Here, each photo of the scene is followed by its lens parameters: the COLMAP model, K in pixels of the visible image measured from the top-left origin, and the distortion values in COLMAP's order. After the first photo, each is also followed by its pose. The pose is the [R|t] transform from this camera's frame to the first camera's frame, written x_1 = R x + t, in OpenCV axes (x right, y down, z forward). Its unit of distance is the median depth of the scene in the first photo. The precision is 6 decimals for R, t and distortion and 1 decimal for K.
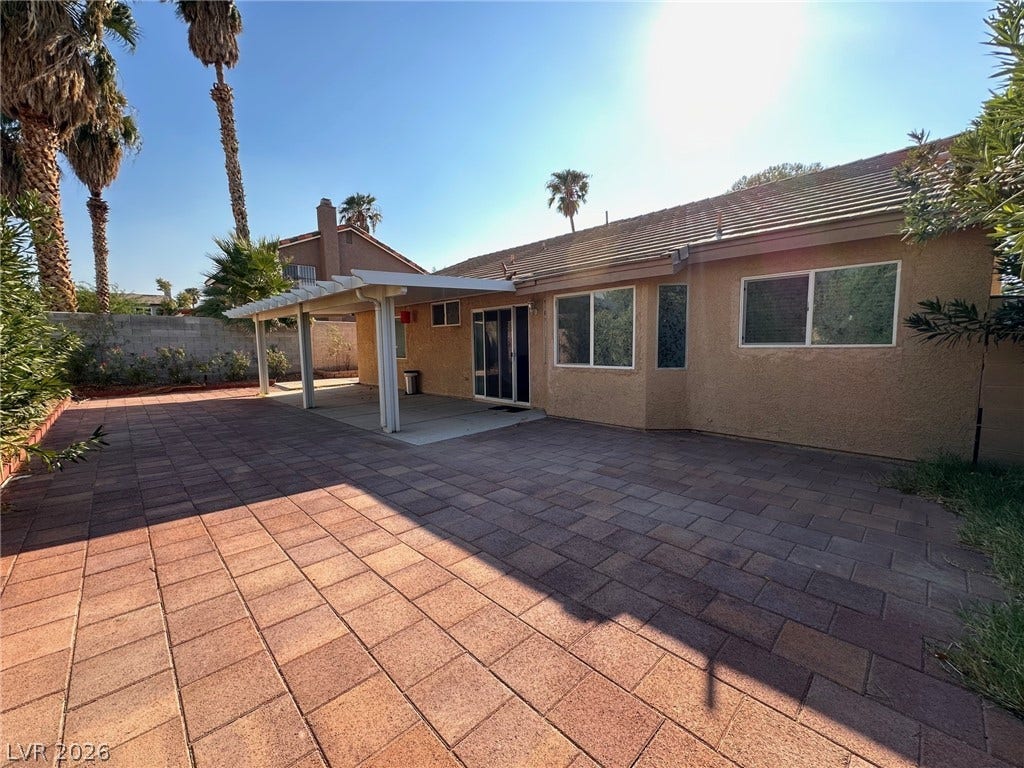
lens RADIAL K [[410.1, 0, 511.2], [0, 410.1, 382.5], [0, 0, 1]] dist [-0.007331, 0.000322]
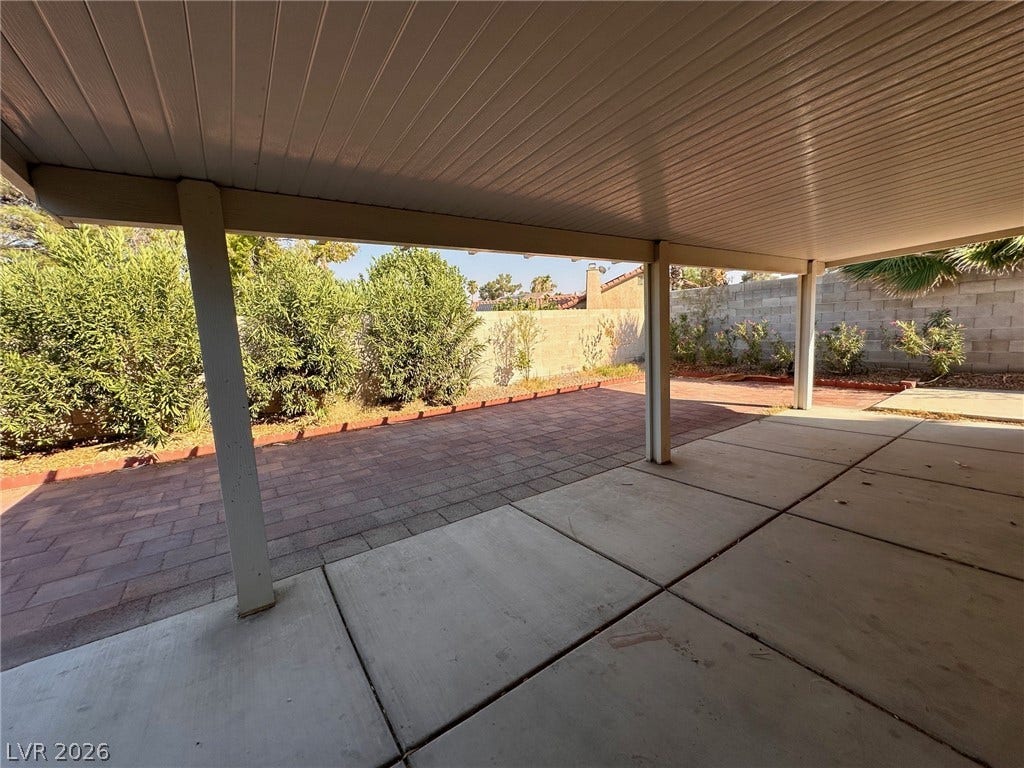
lens RADIAL K [[410.1, 0, 511.2], [0, 410.1, 382.5], [0, 0, 1]] dist [-0.007331, 0.000322]
pose [[-0.167821, 0.124368, -0.977941, -0.036313], [-0.032967, 0.990747, 0.131654, -0.157429], [0.985266, 0.054334, -0.162168, 1.791629]]
